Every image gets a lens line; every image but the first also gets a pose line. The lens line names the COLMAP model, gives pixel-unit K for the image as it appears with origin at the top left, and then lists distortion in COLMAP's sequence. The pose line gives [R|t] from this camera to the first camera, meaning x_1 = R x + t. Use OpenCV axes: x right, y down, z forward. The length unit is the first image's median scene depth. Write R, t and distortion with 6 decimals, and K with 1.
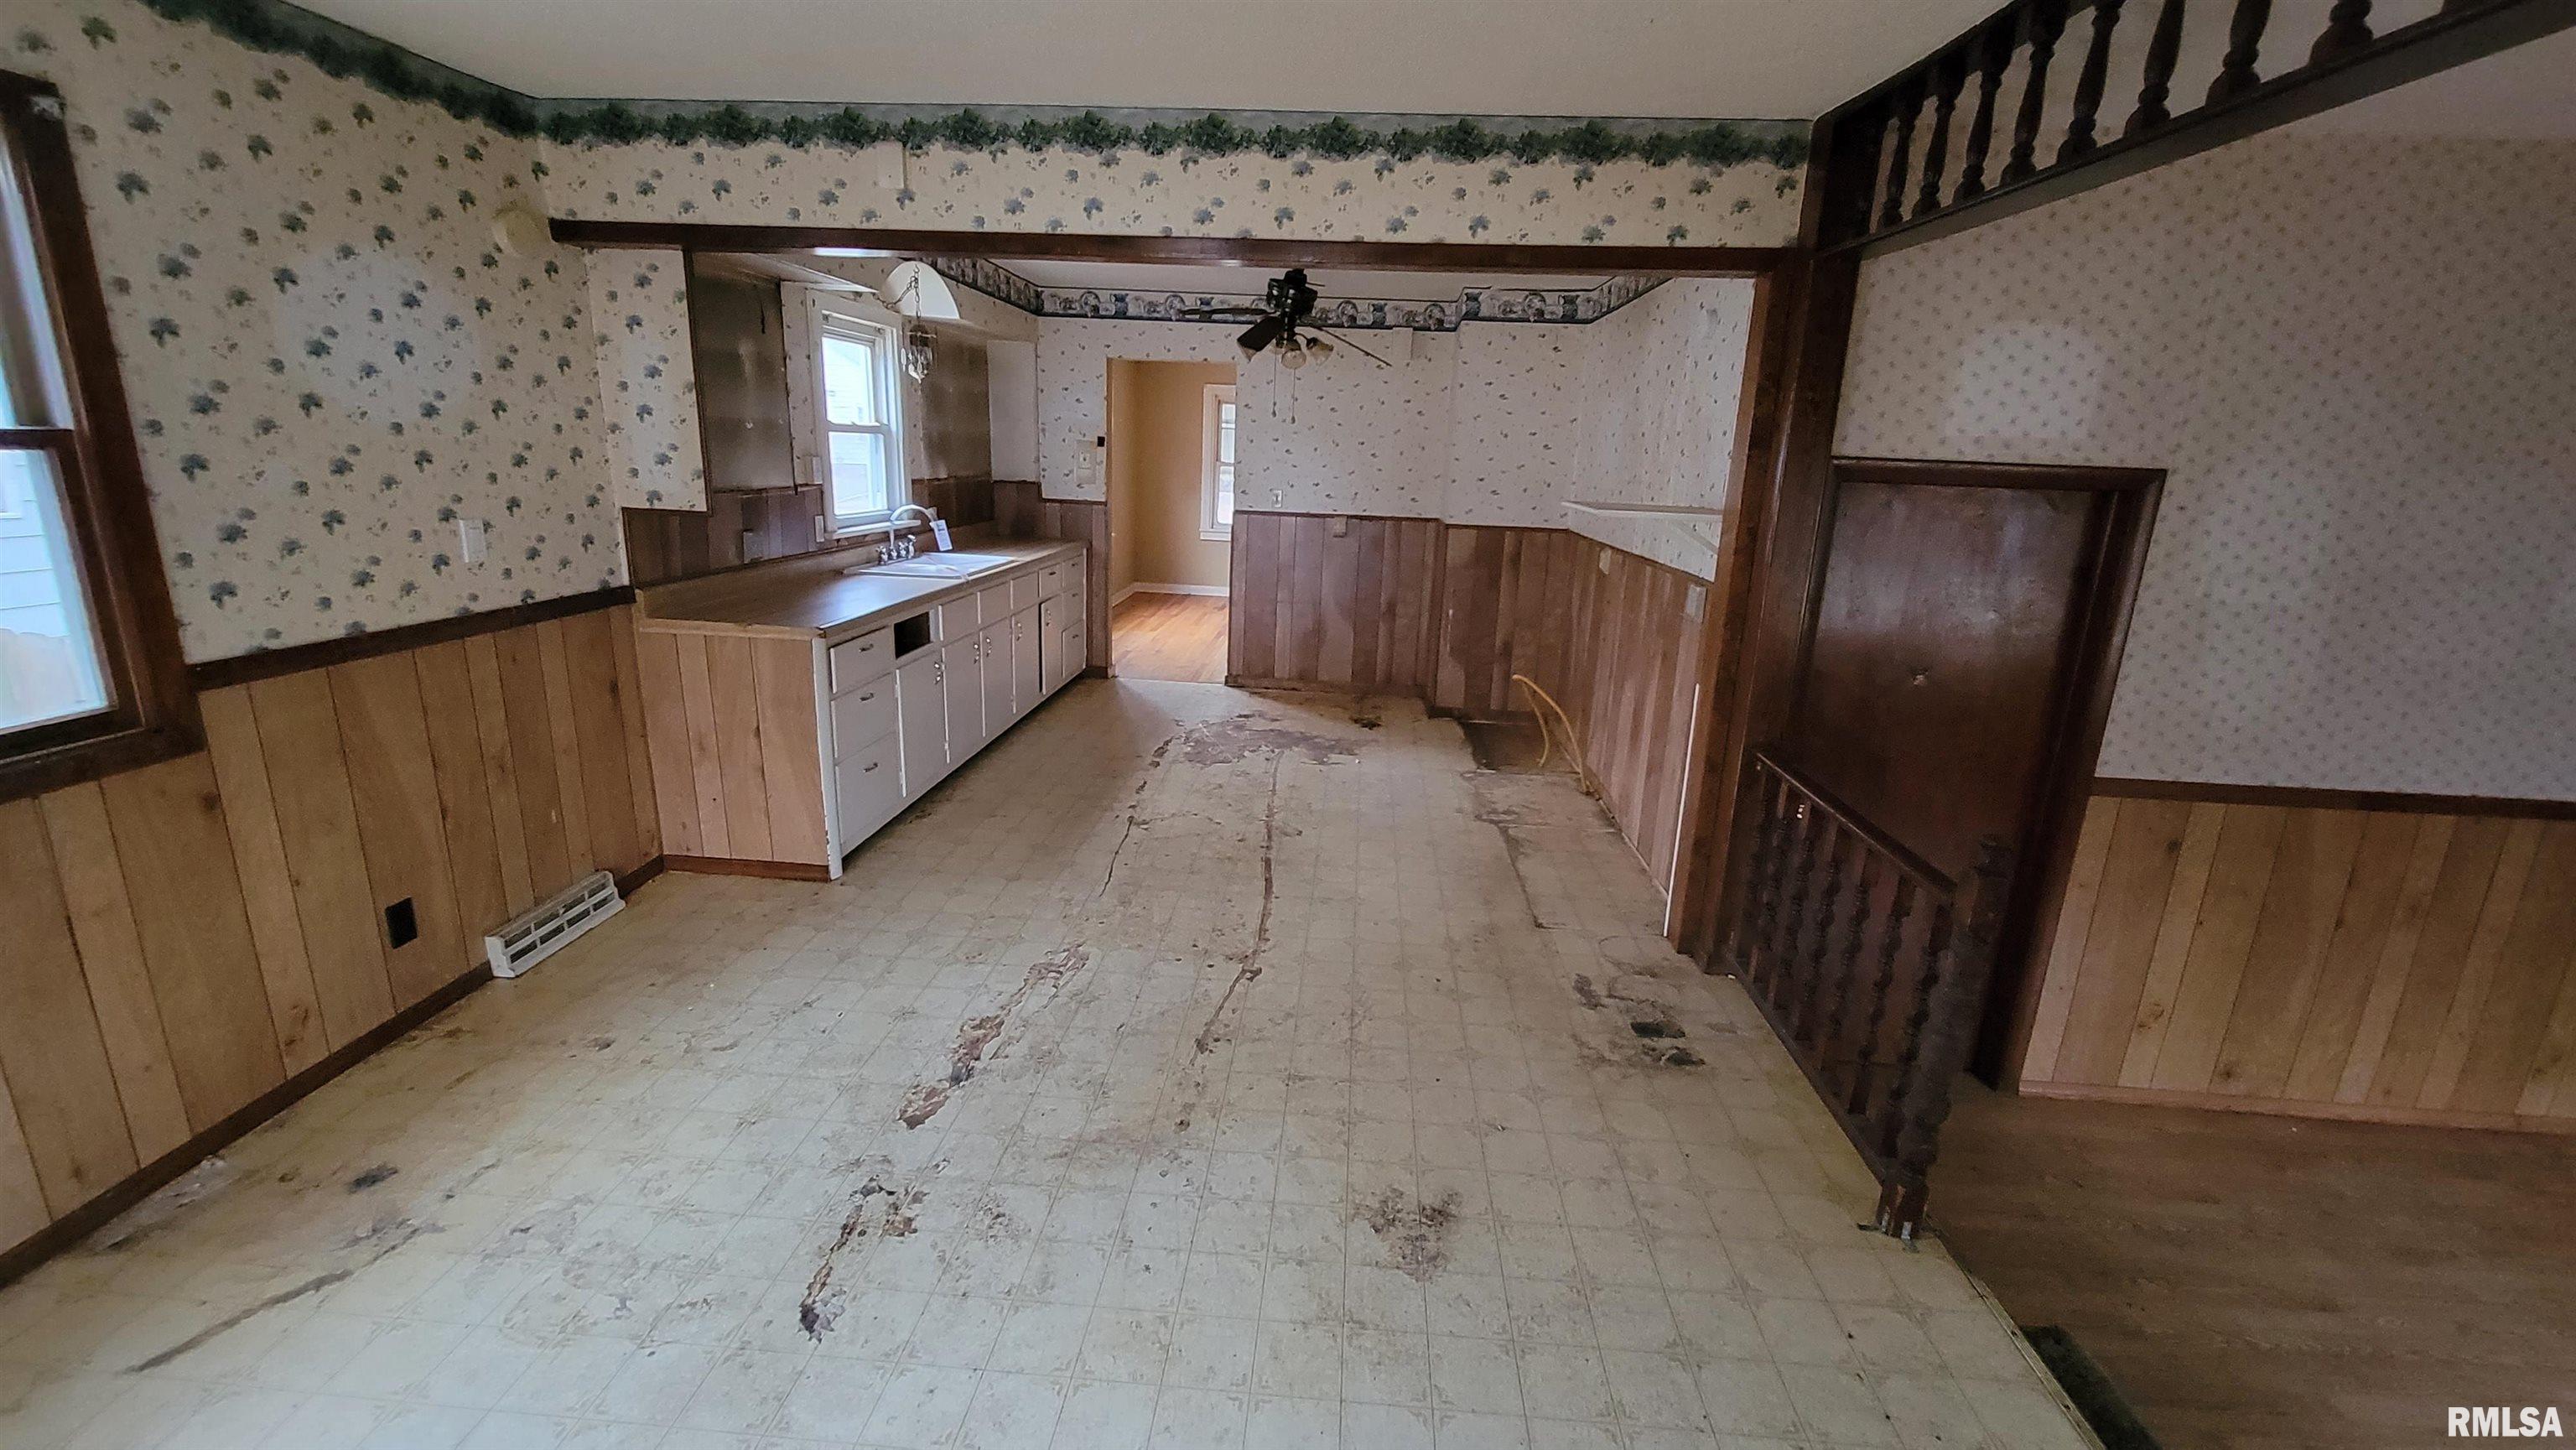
lens RADIAL K [[1052.7, 0, 1298.9], [0, 1052.7, 708.3], [0, 0, 1]] dist [-0.006440, -0.000241]
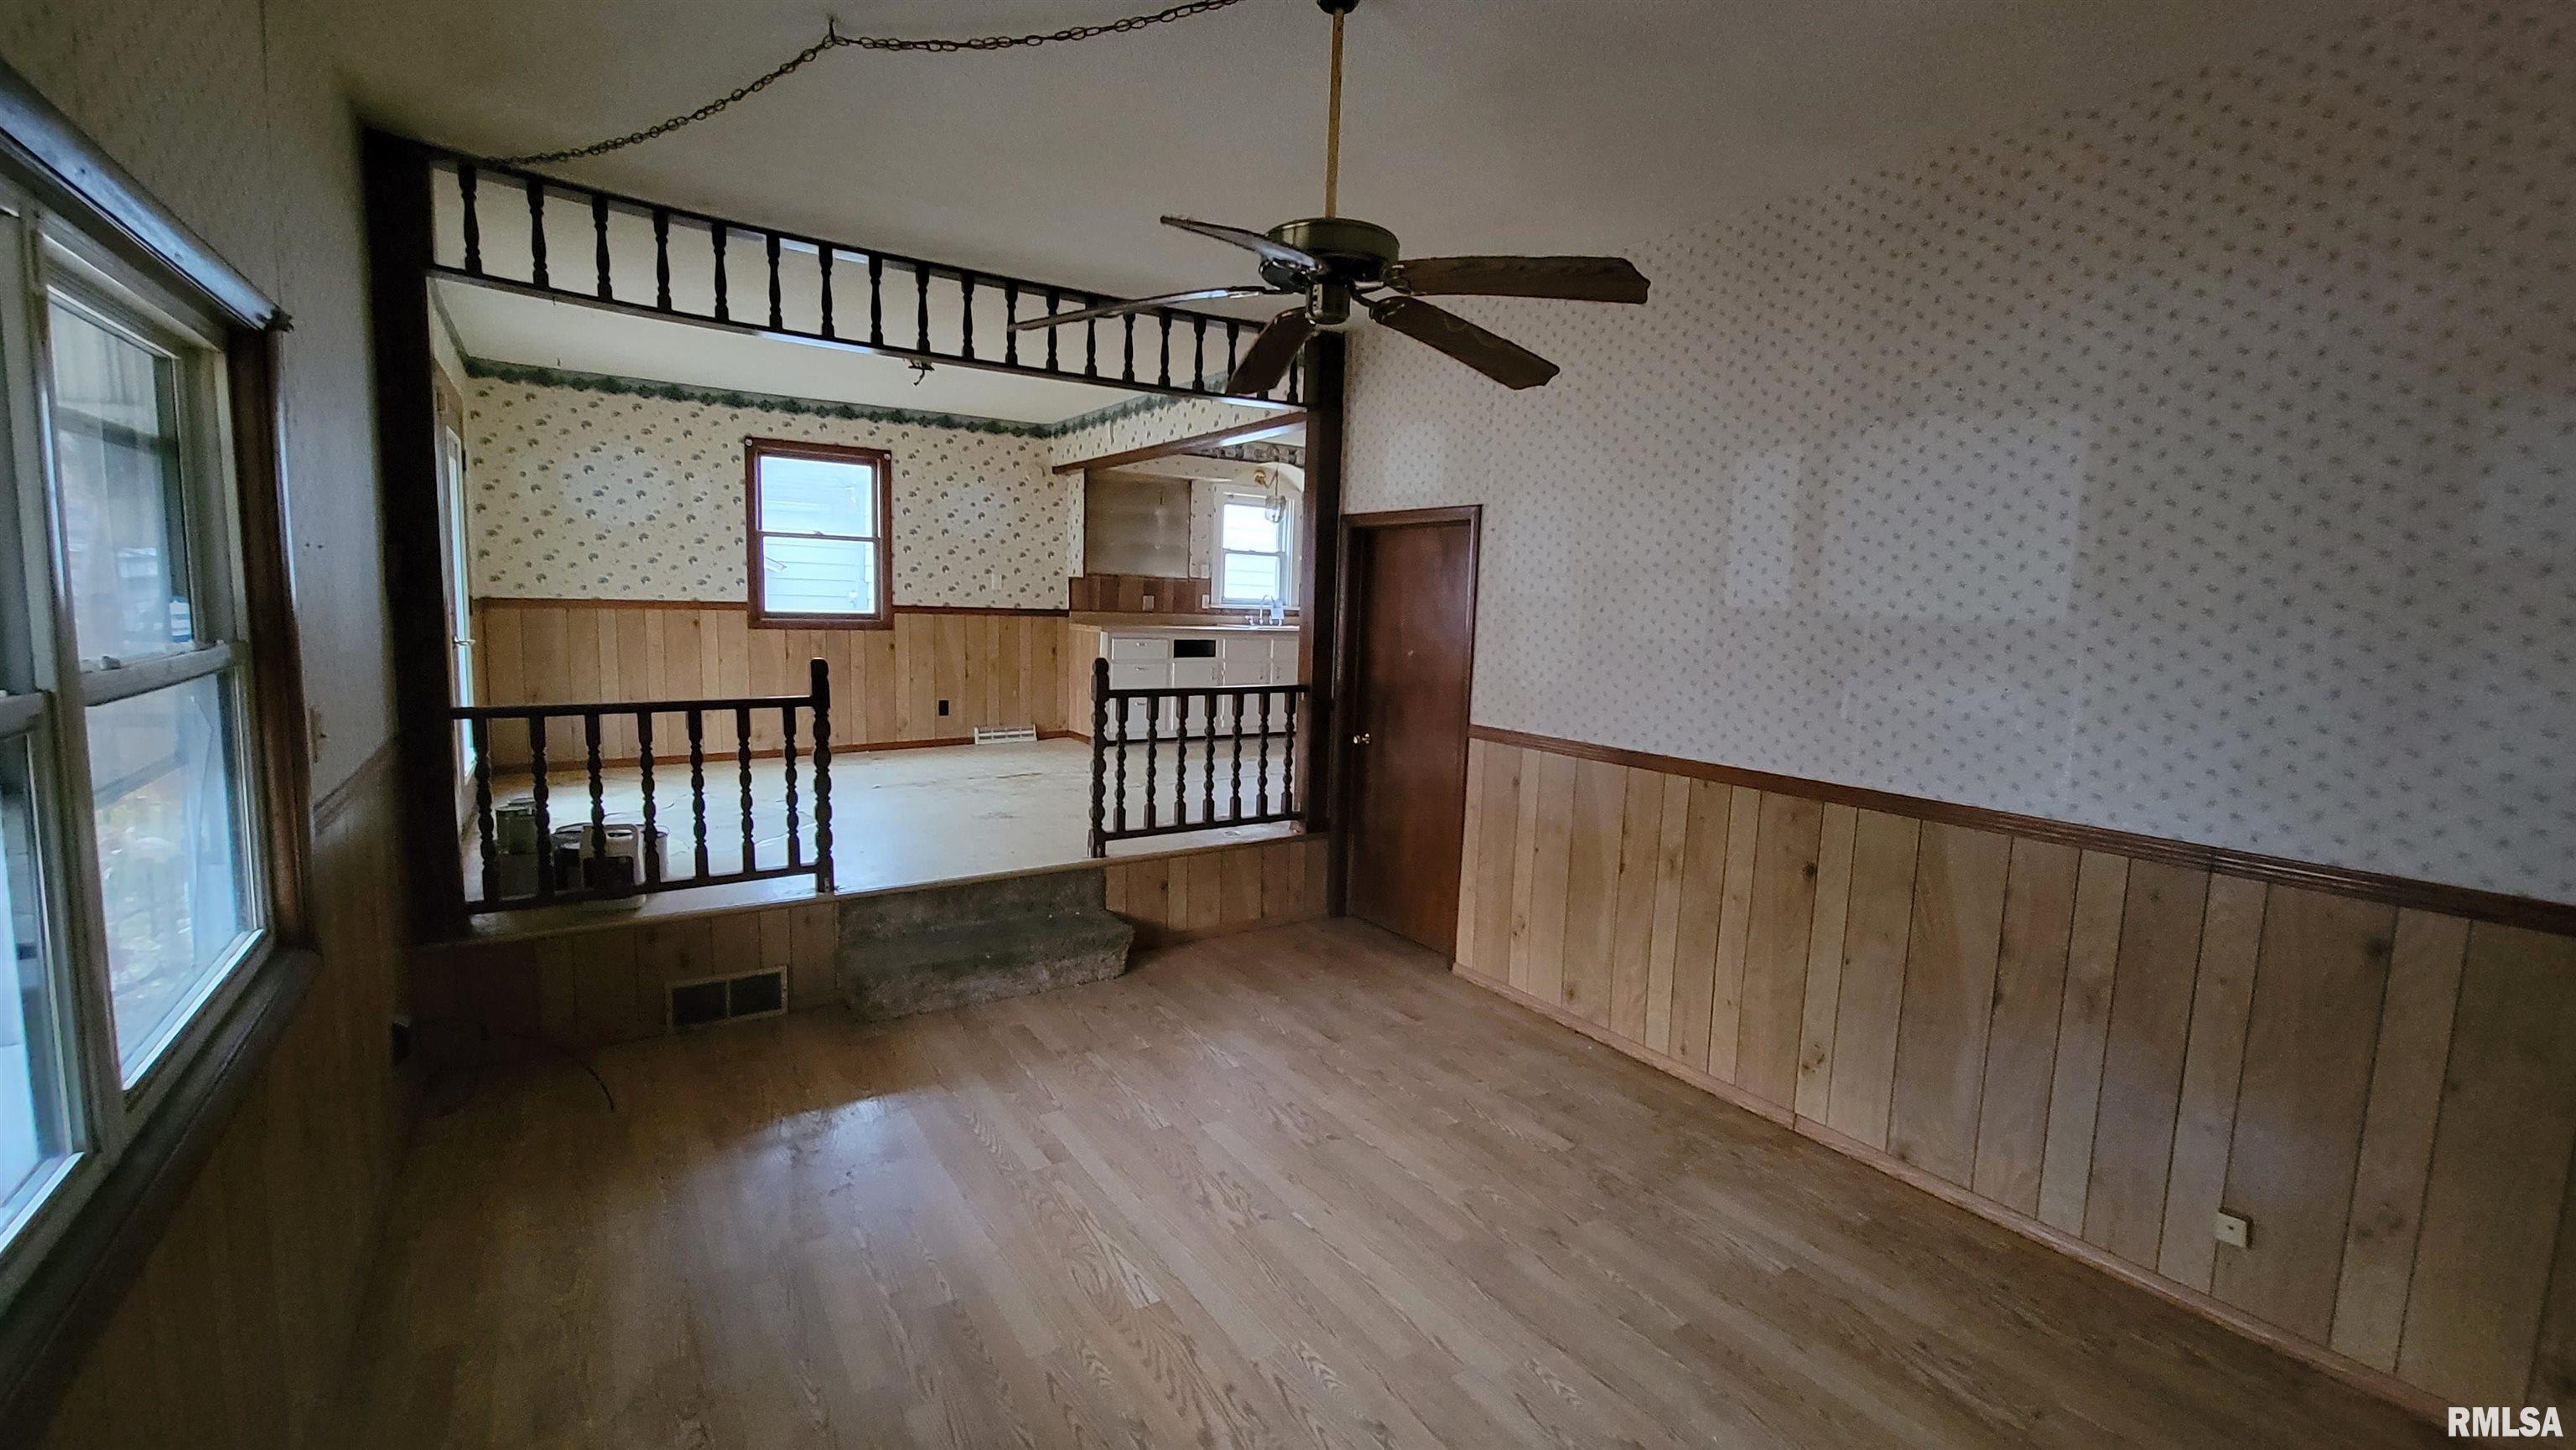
lens RADIAL K [[1052.7, 0, 1298.9], [0, 1052.7, 708.3], [0, 0, 1]] dist [-0.006440, -0.000241]
pose [[0.620201, 0.065358, -0.781716, 1.229069], [-0.200842, 0.976537, -0.077698, 0.143760], [0.758297, 0.205190, 0.618776, -0.029316]]
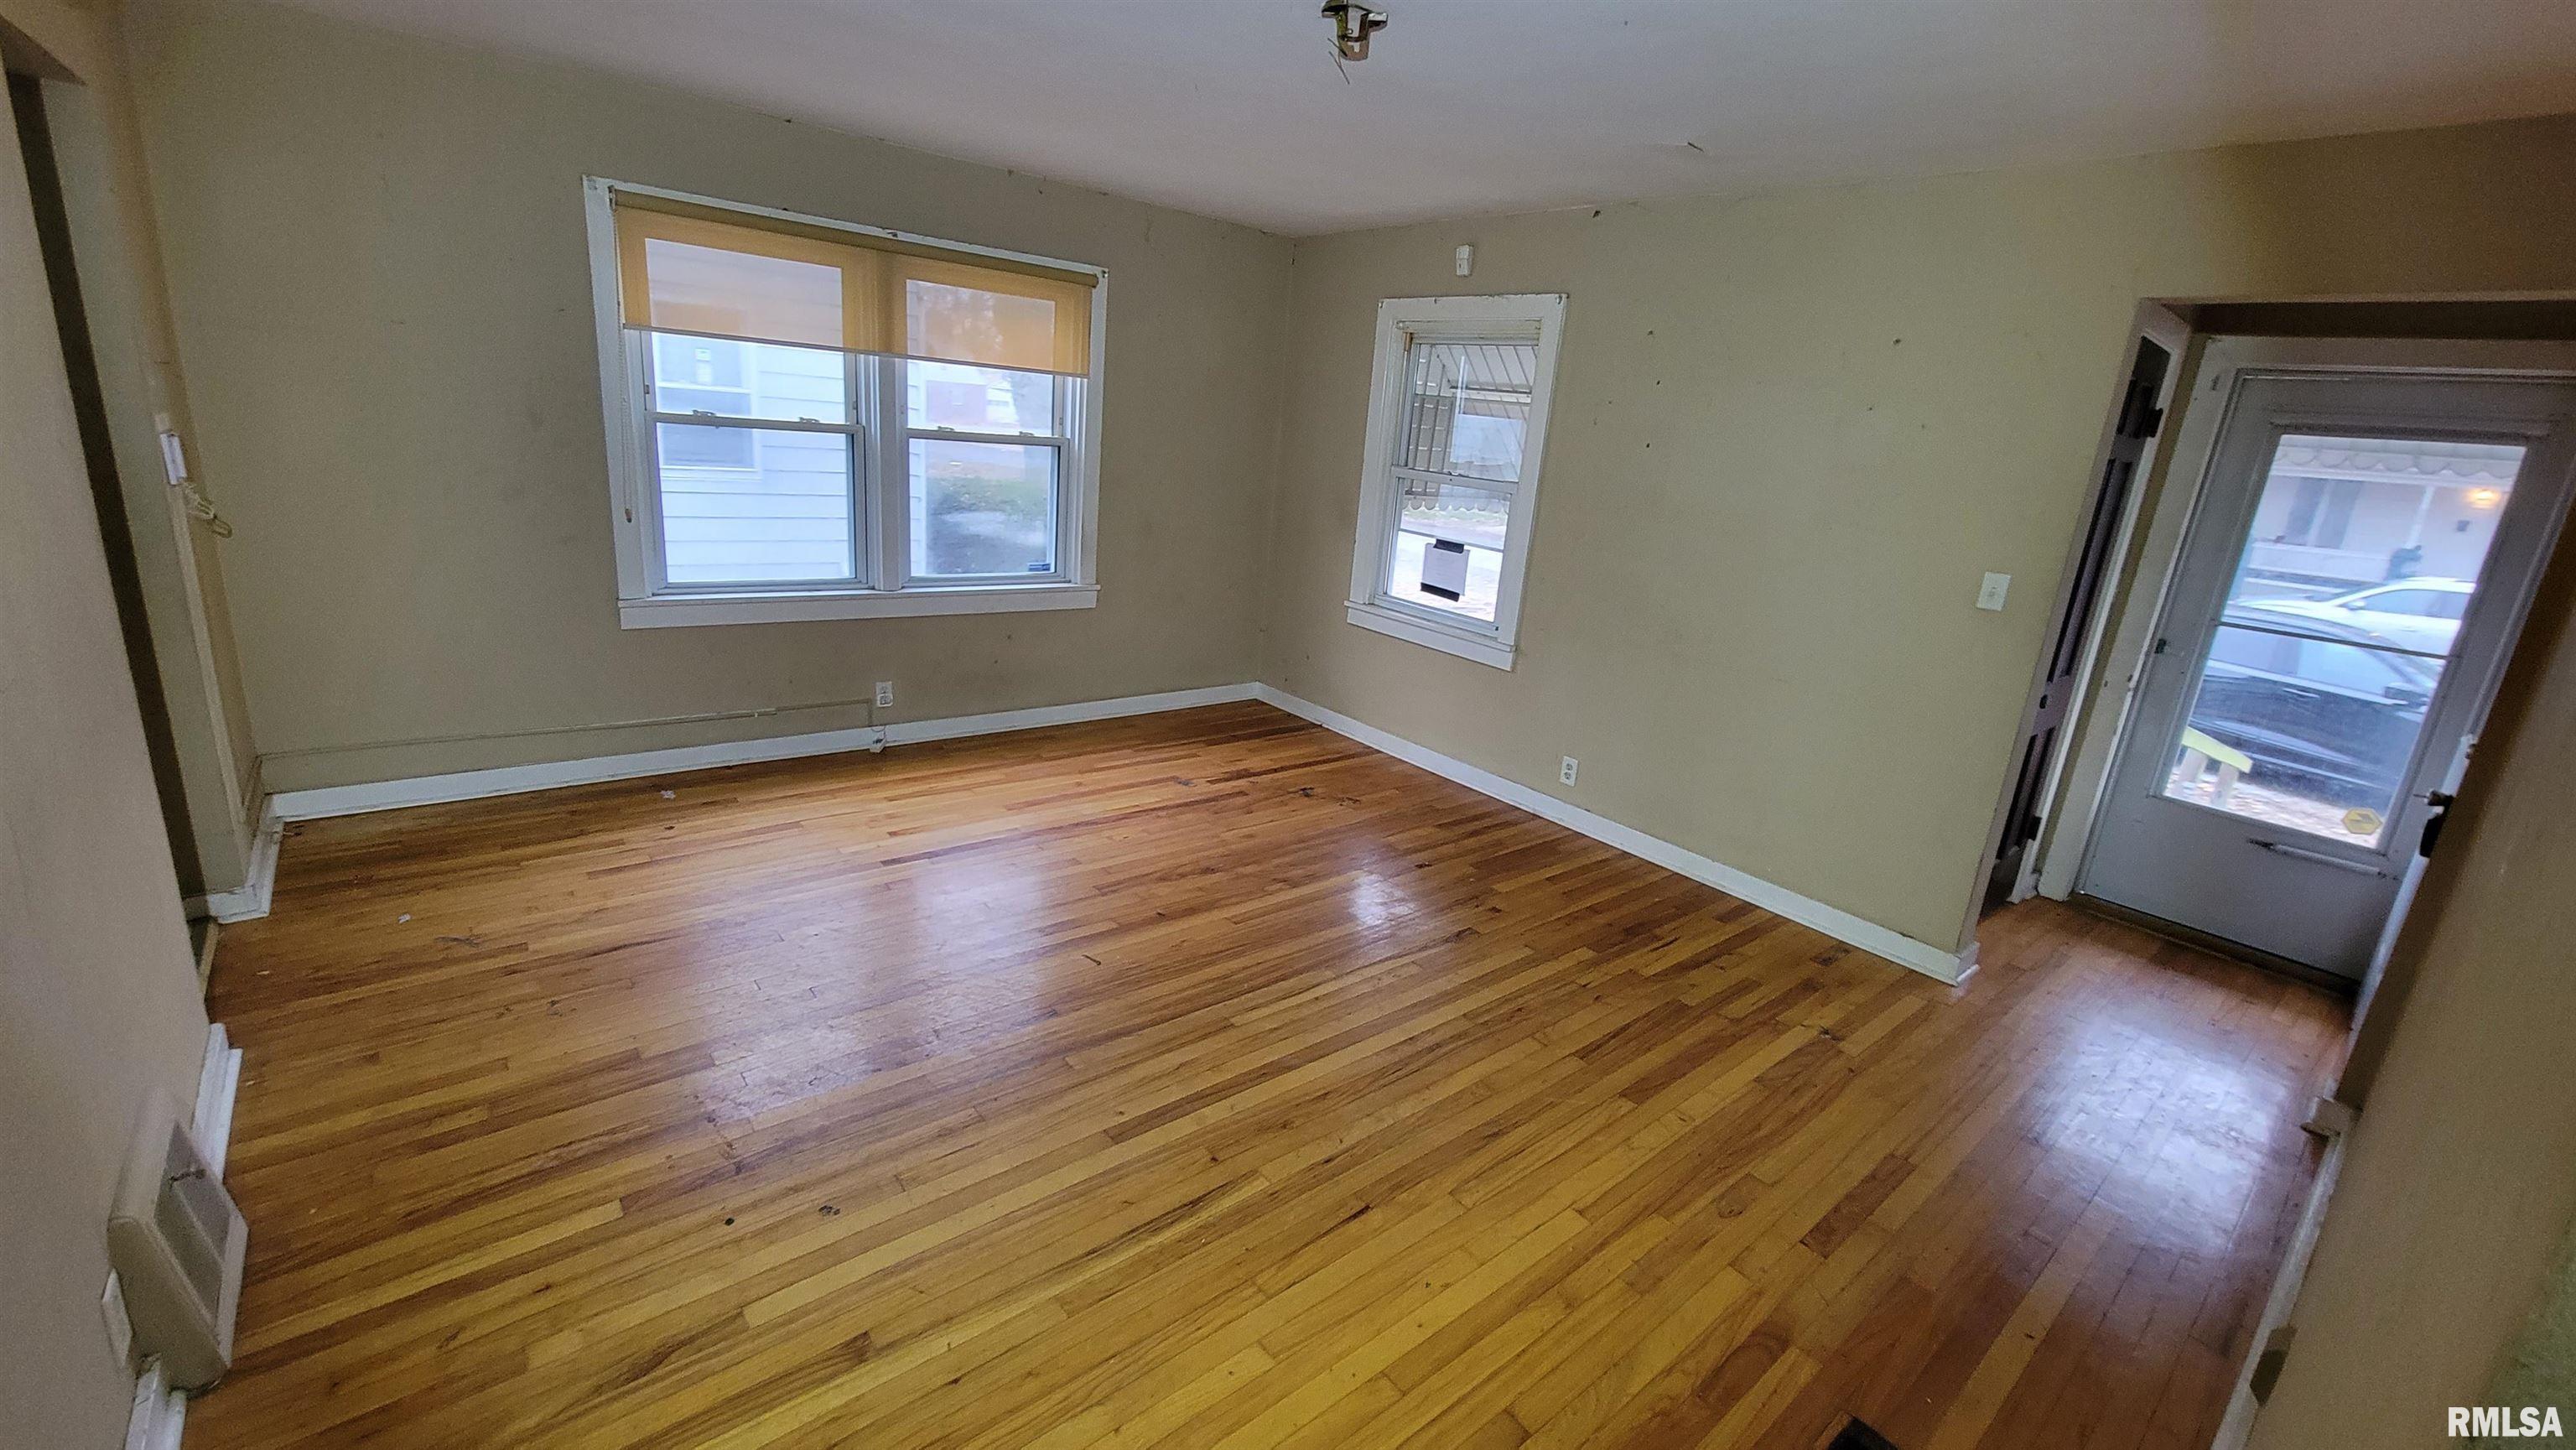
lens RADIAL K [[1047.0, 0, 1289.9], [0, 1047.0, 713.7], [0, 0, 1]] dist [-0.002810, -0.000422]
pose [[0.690632, 0.218857, -0.689296, 0.573272], [-0.233303, 0.969577, 0.074093, -0.367830], [0.684542, 0.109644, 0.720681, 1.559662]]
